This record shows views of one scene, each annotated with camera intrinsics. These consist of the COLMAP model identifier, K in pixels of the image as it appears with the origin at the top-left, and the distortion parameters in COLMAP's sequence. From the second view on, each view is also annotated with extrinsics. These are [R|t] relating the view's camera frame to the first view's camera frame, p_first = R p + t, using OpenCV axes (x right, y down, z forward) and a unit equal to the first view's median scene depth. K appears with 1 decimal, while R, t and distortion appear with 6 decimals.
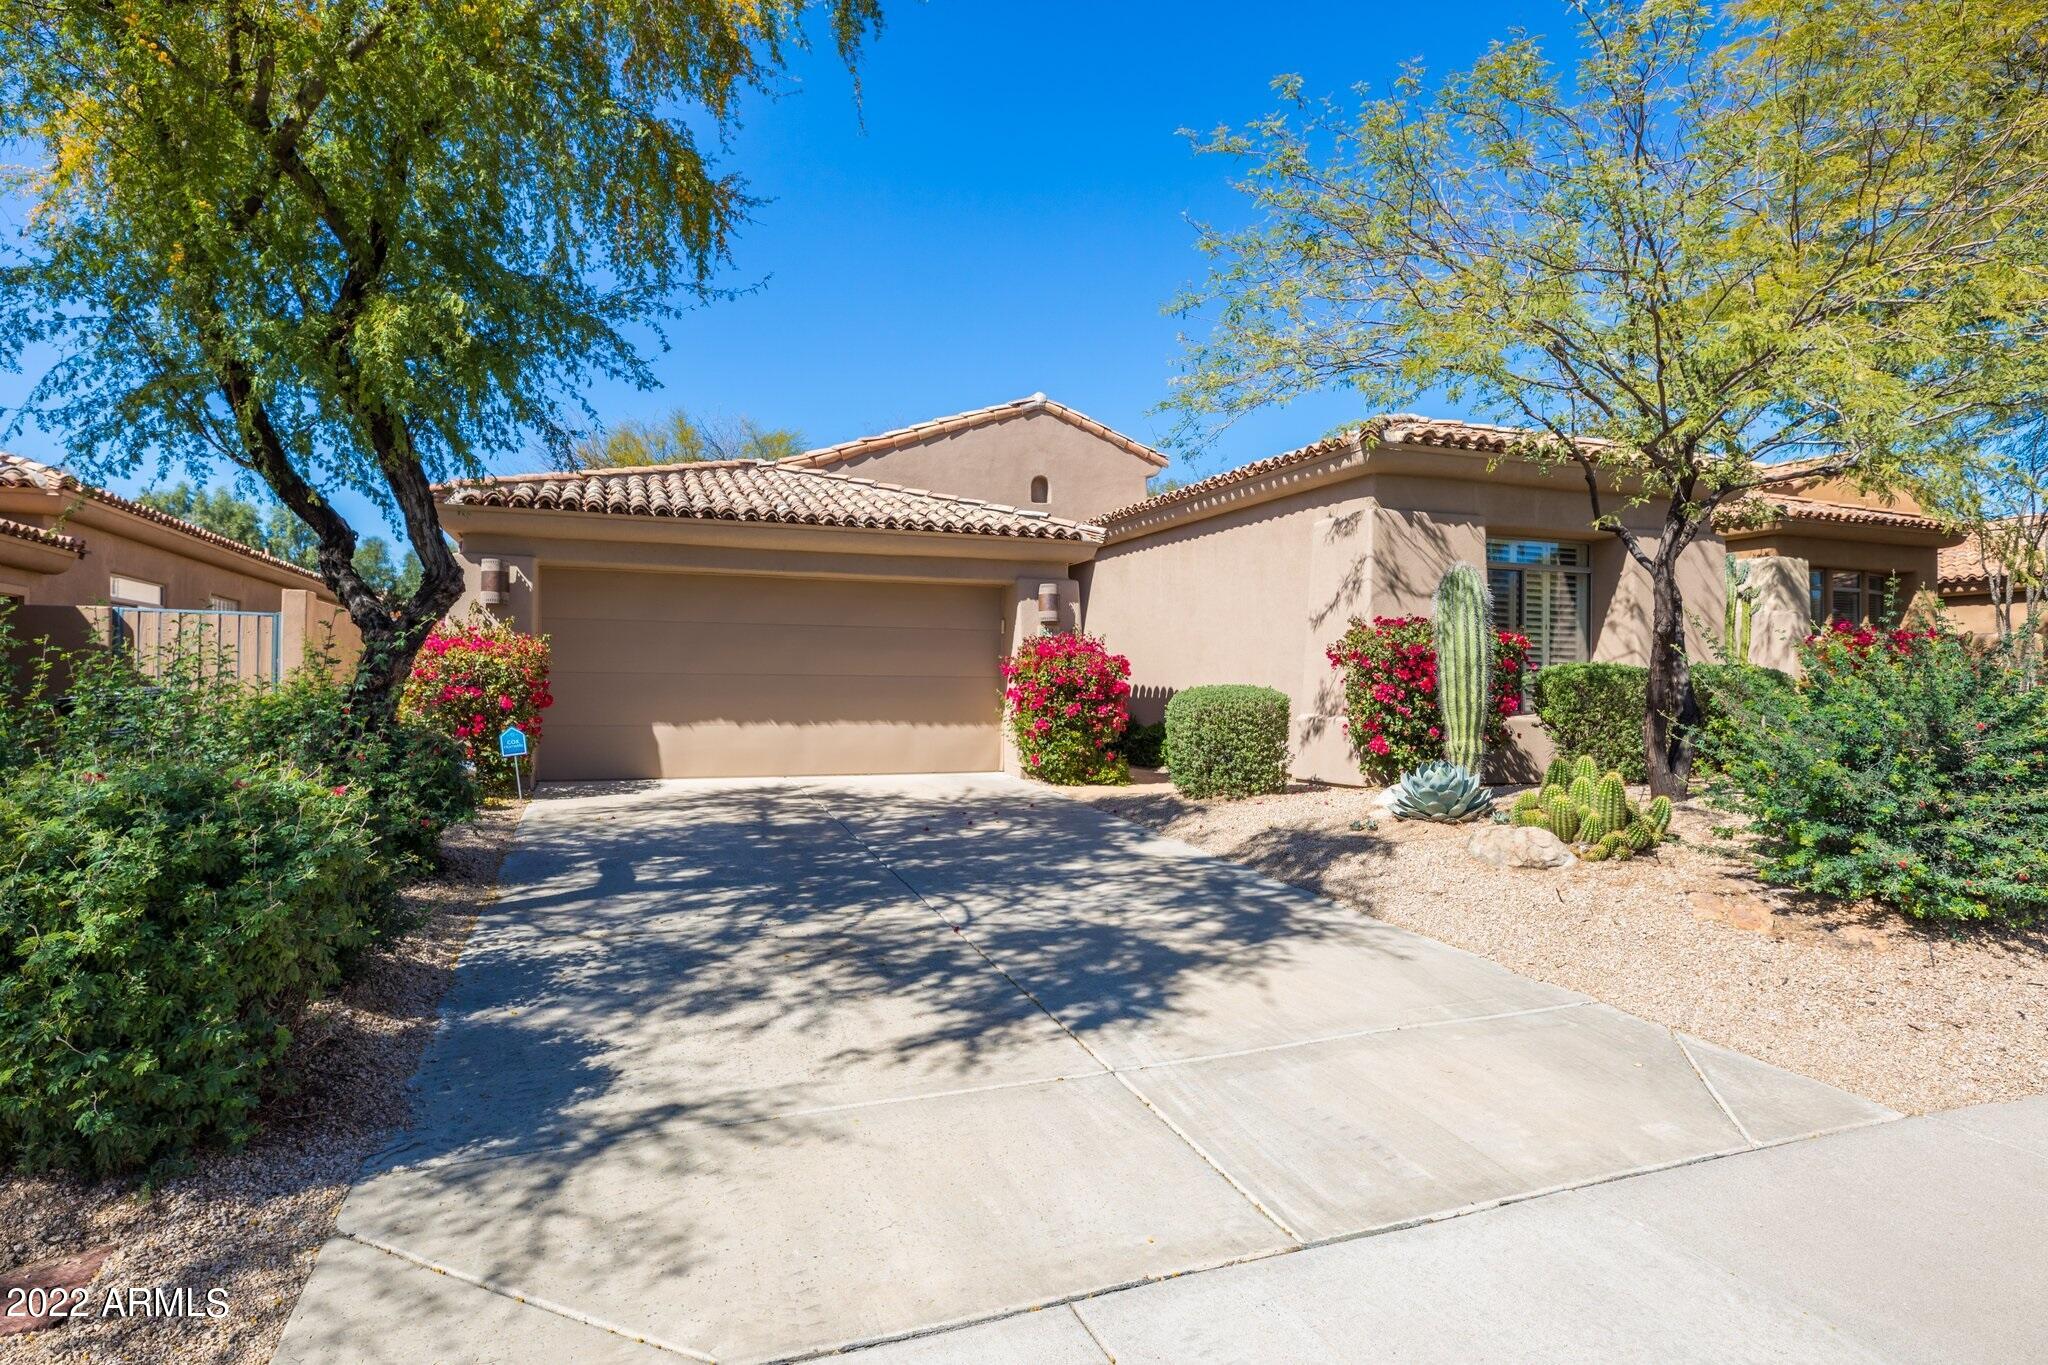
lens RADIAL K [[1142.1, 0, 1029.2], [0, 1142.1, 676.0], [0, 0, 1]] dist [-0.004865, -0.000339]
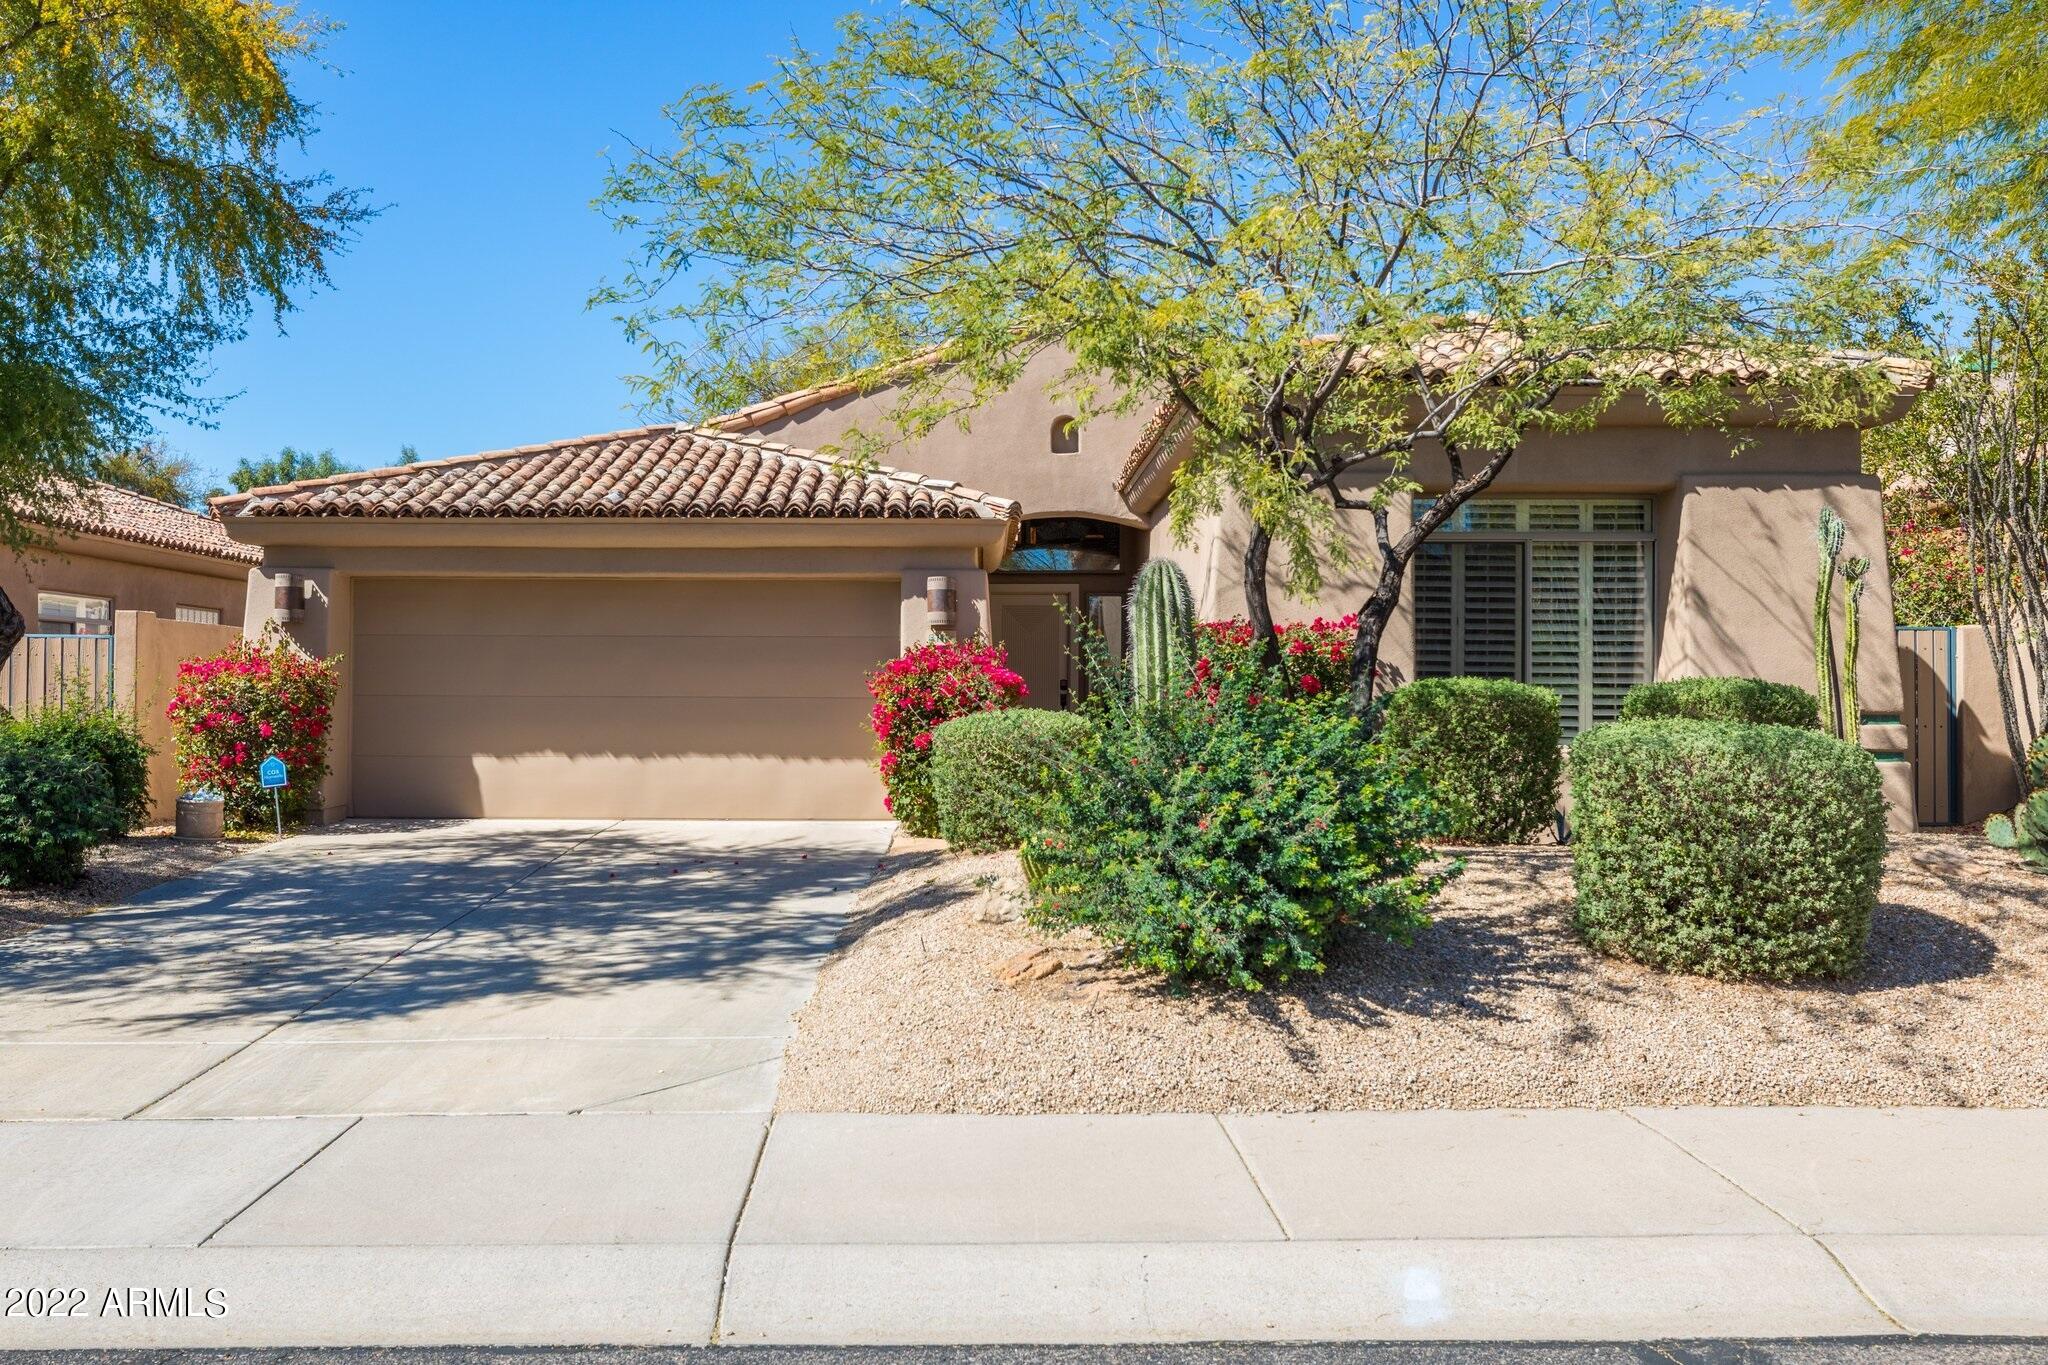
lens RADIAL K [[1909.0, 0, 1023.1], [0, 1909.0, 685.2], [0, 0, 1]] dist [-0.094912, 0.000000]
pose [[0.938492, -0.007446, -0.345220, 0.539224], [0.006591, 0.999972, -0.003649, -0.002786], [0.345237, 0.001149, 0.938515, -0.189887]]
